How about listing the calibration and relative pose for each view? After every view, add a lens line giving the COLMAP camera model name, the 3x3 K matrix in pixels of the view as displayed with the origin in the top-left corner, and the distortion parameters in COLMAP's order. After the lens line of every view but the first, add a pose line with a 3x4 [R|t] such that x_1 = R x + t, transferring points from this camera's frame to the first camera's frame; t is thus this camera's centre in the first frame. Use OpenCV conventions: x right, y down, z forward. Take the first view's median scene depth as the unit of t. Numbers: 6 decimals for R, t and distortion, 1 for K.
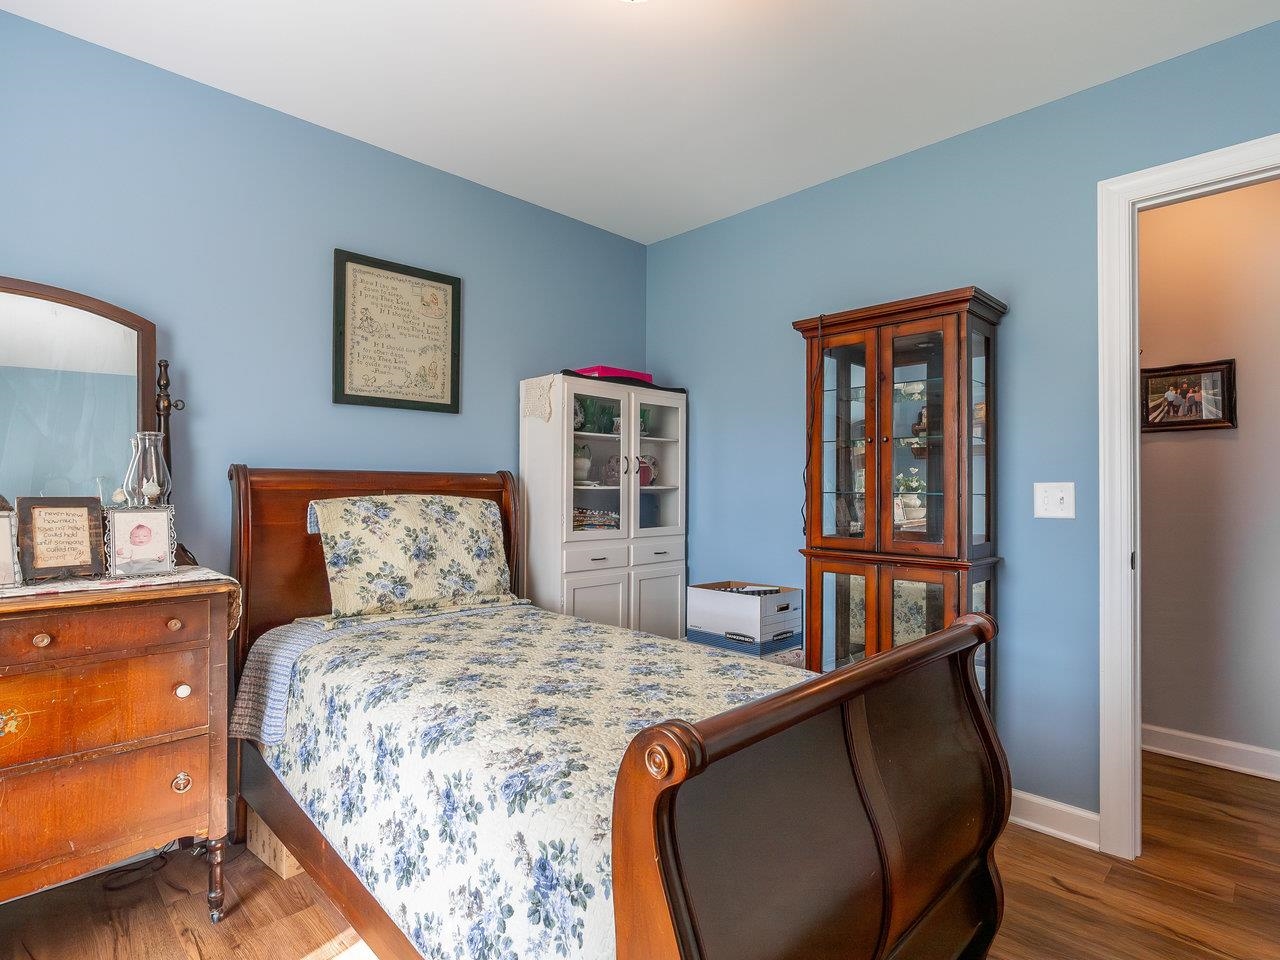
lens RADIAL K [[665.3, 0, 647.5], [0, 665.3, 484.2], [0, 0, 1]] dist [-0.014687, 0.009476]
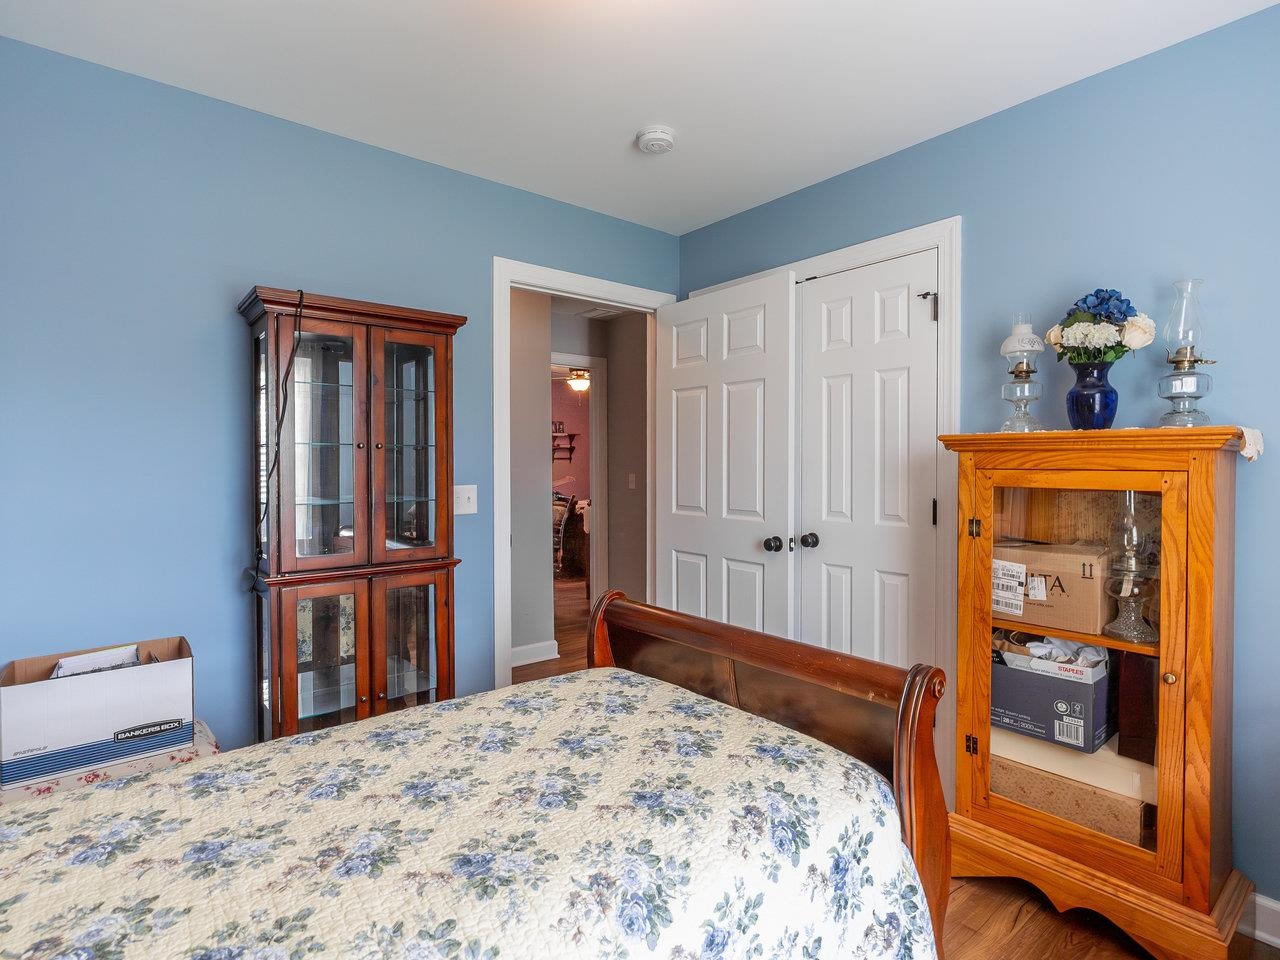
lens RADIAL K [[665.3, 0, 647.6], [0, 665.3, 473.2], [0, 0, 1]] dist [-0.014687, 0.009476]
pose [[0.077942, -0.015561, 0.996836, -0.856122], [-0.006178, 0.999851, 0.016091, -0.069060], [-0.996939, -0.007413, 0.077835, 0.820392]]
